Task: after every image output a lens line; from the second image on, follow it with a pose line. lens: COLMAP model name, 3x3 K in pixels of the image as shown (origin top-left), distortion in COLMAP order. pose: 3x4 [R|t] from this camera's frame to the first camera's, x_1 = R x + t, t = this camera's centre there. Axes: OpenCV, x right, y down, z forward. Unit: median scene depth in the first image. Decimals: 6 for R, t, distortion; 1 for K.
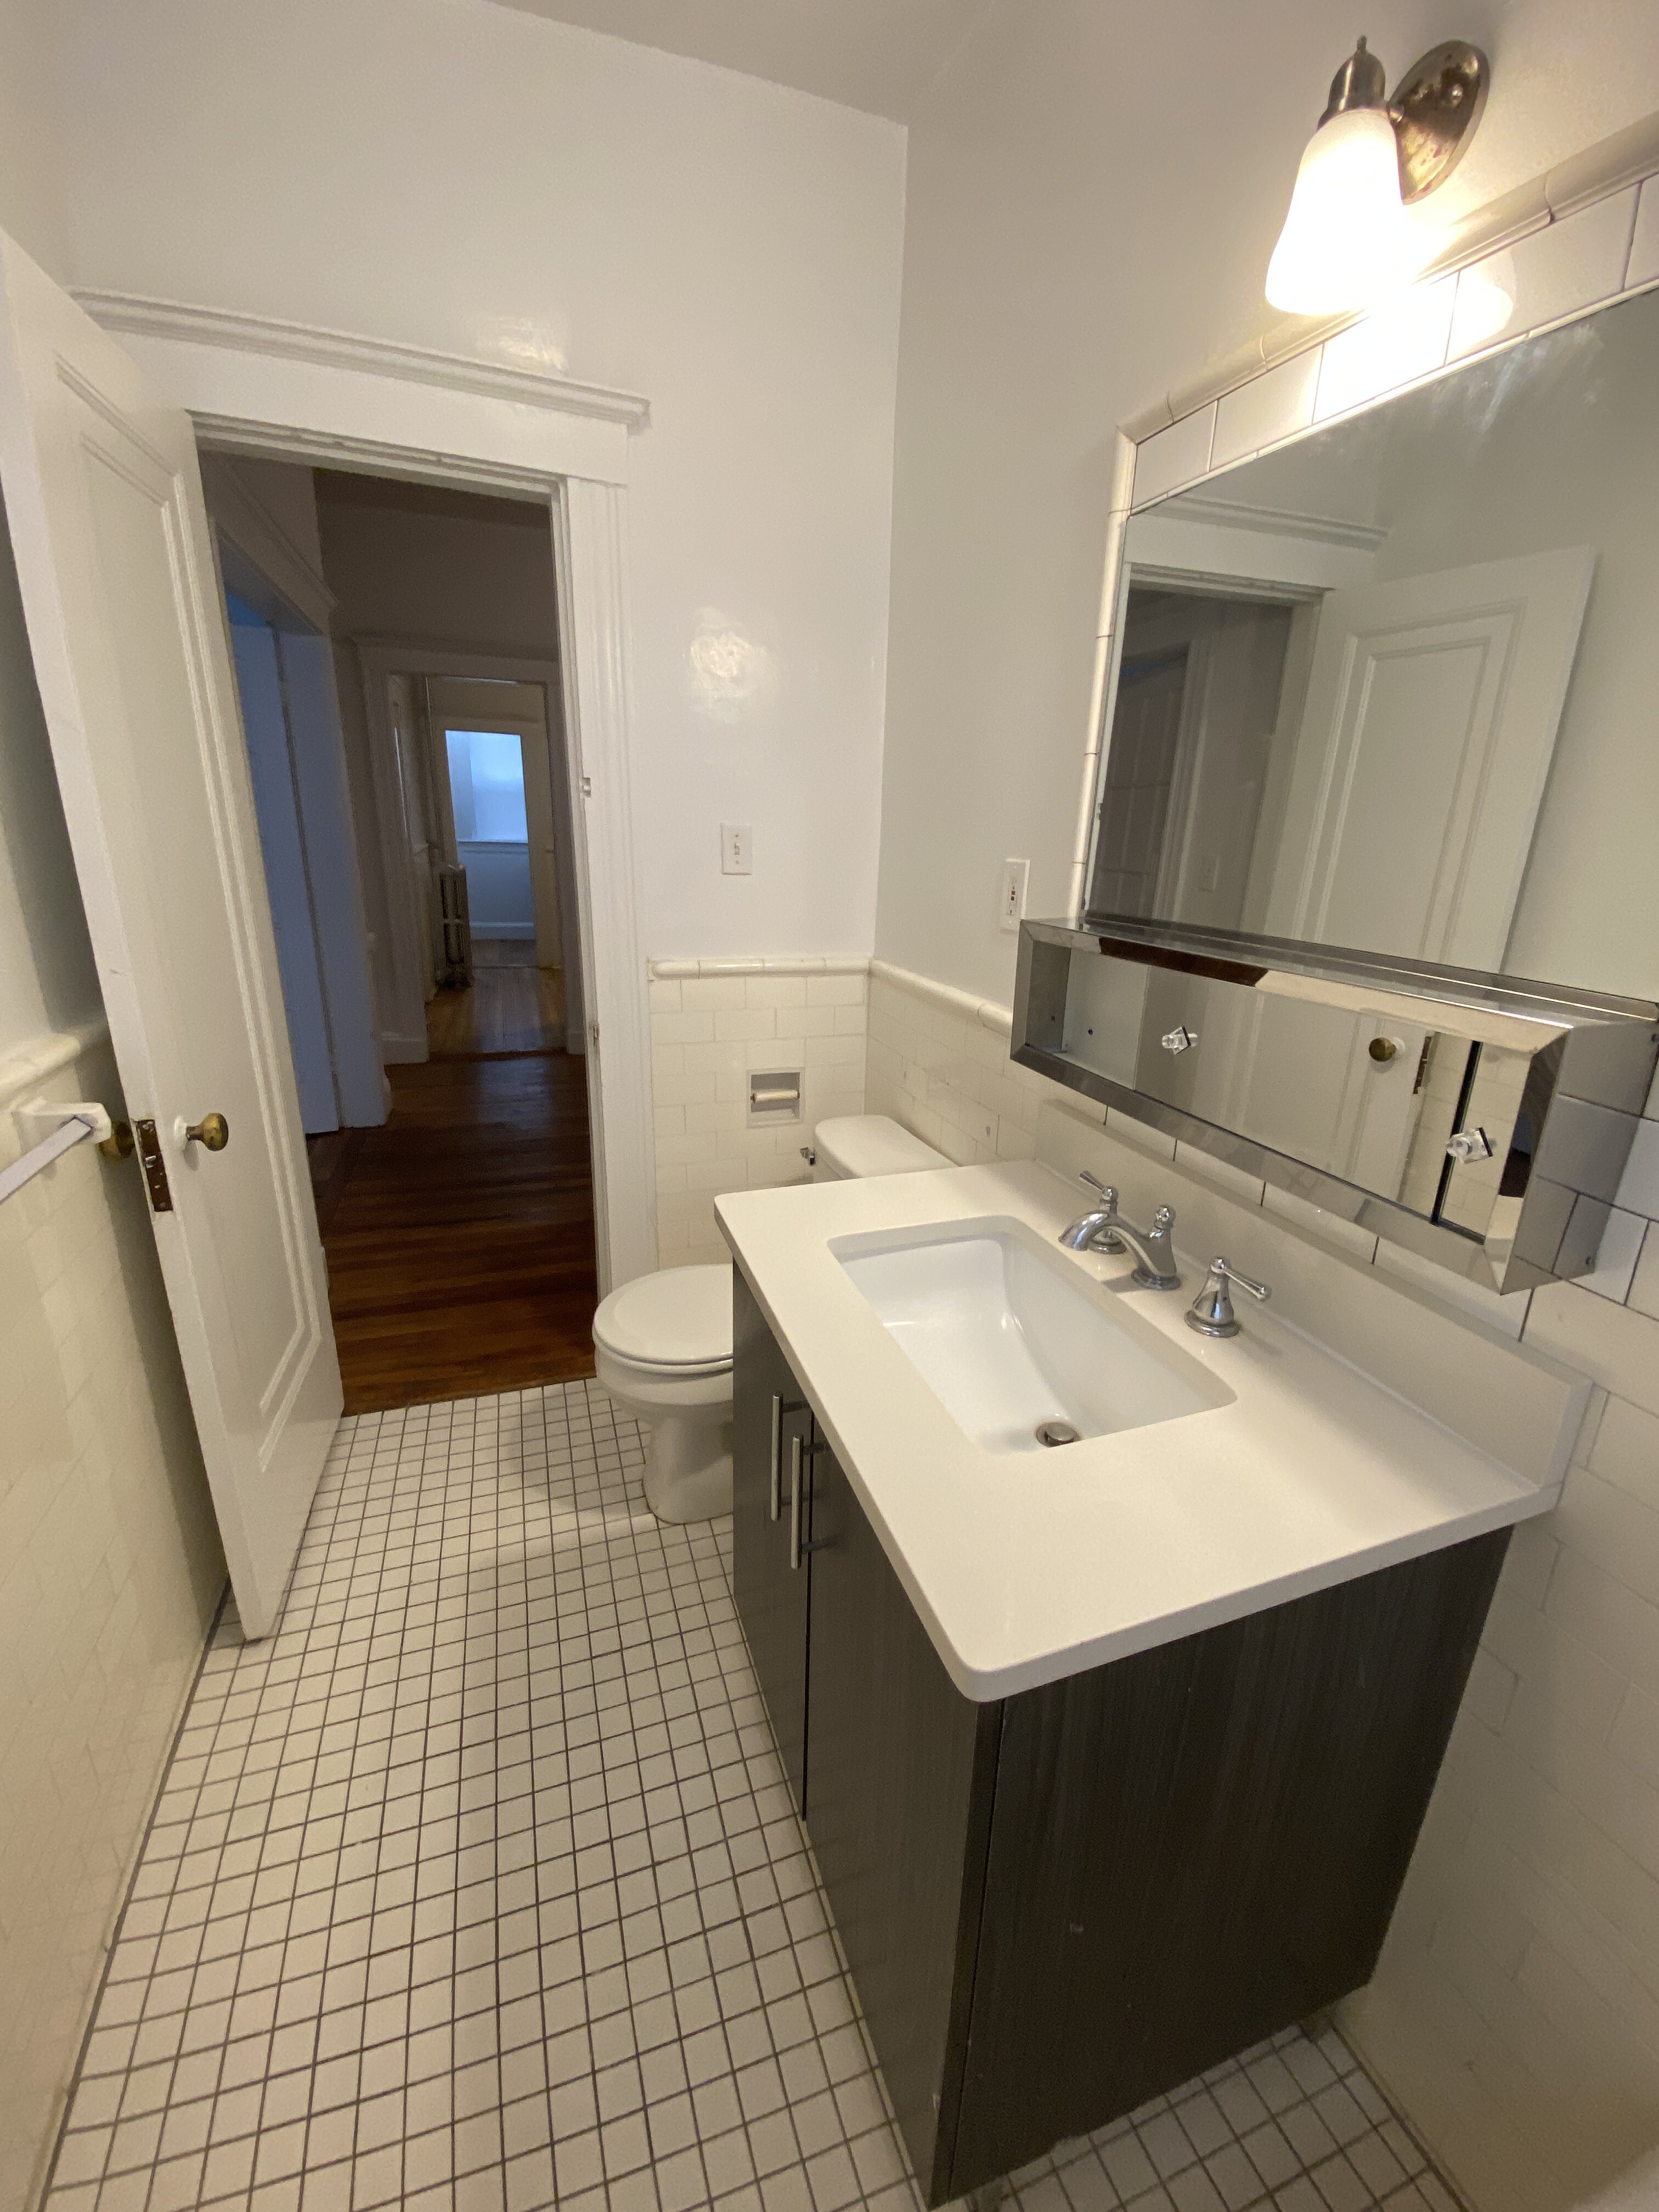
lens RADIAL K [[891.7, 0, 840.9], [0, 891.7, 1096.0], [0, 0, 1]] dist [0.000589, -0.012919]
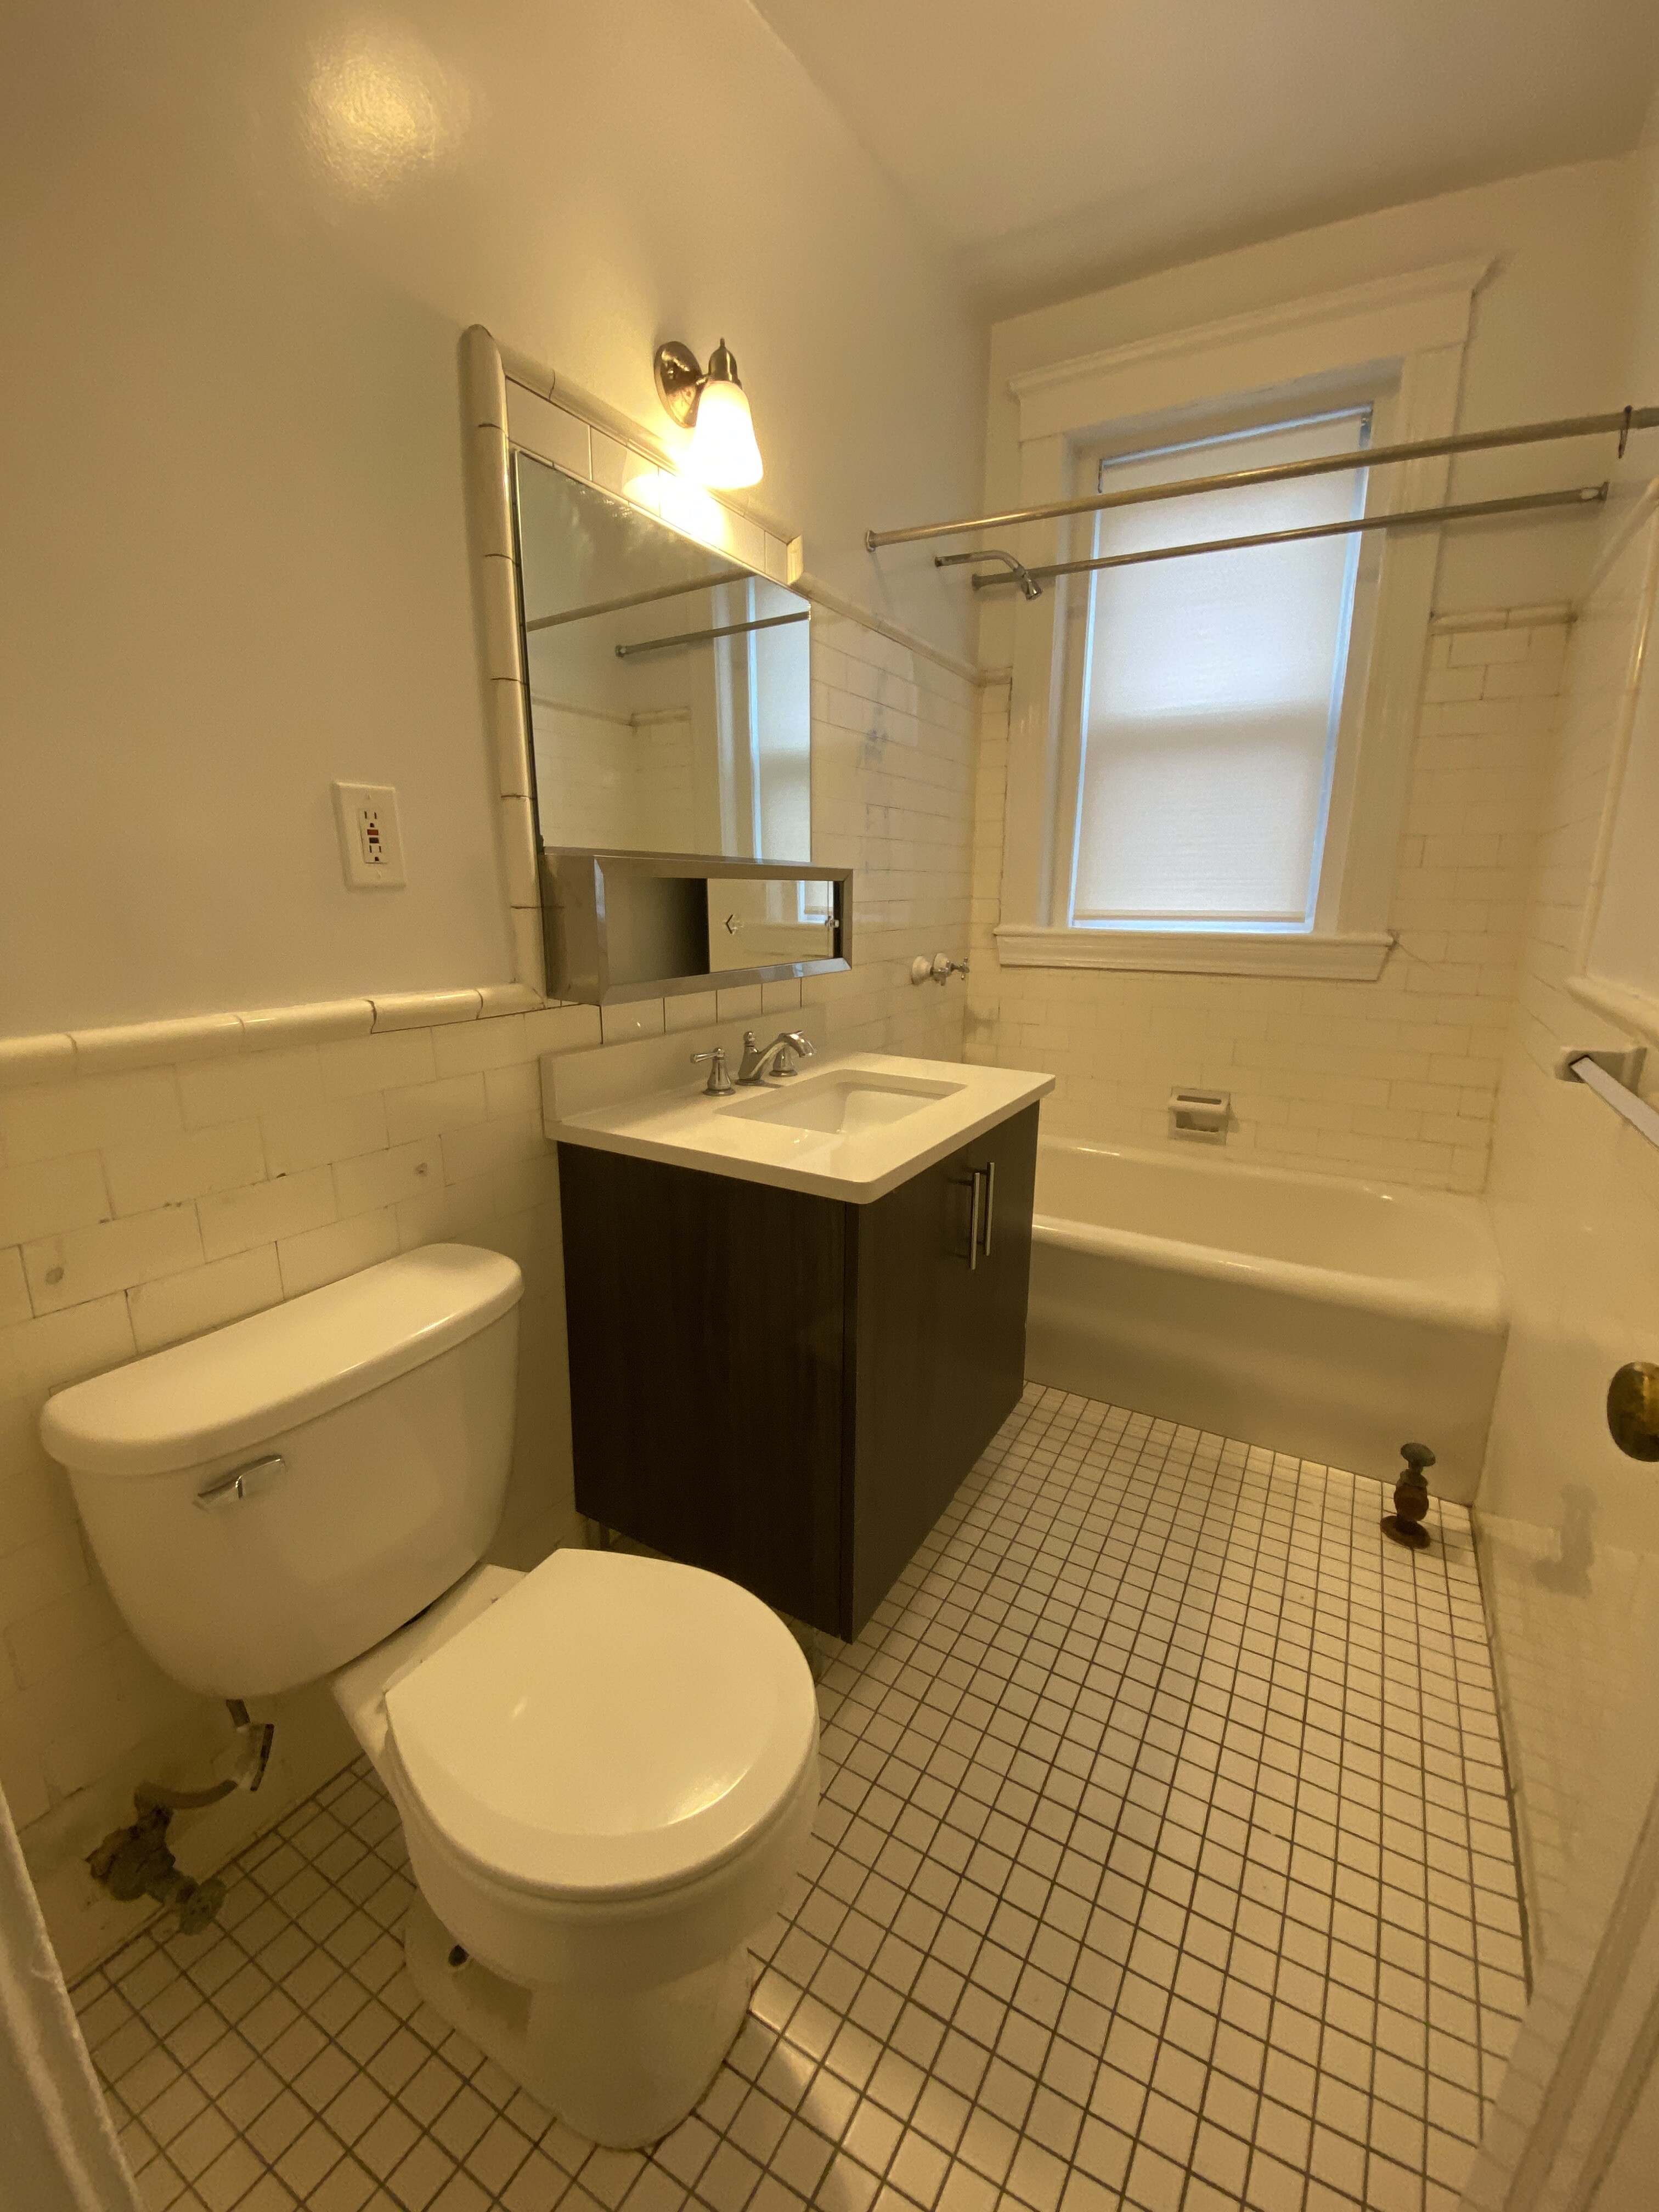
lens RADIAL K [[891.7, 0, 840.9], [0, 891.7, 1096.0], [0, 0, 1]] dist [0.000589, -0.012919]
pose [[-0.638390, -0.211187, 0.740174, -0.731745], [0.195809, 0.885429, 0.421514, -0.322026], [-0.744390, 0.414023, -0.523897, 1.409952]]
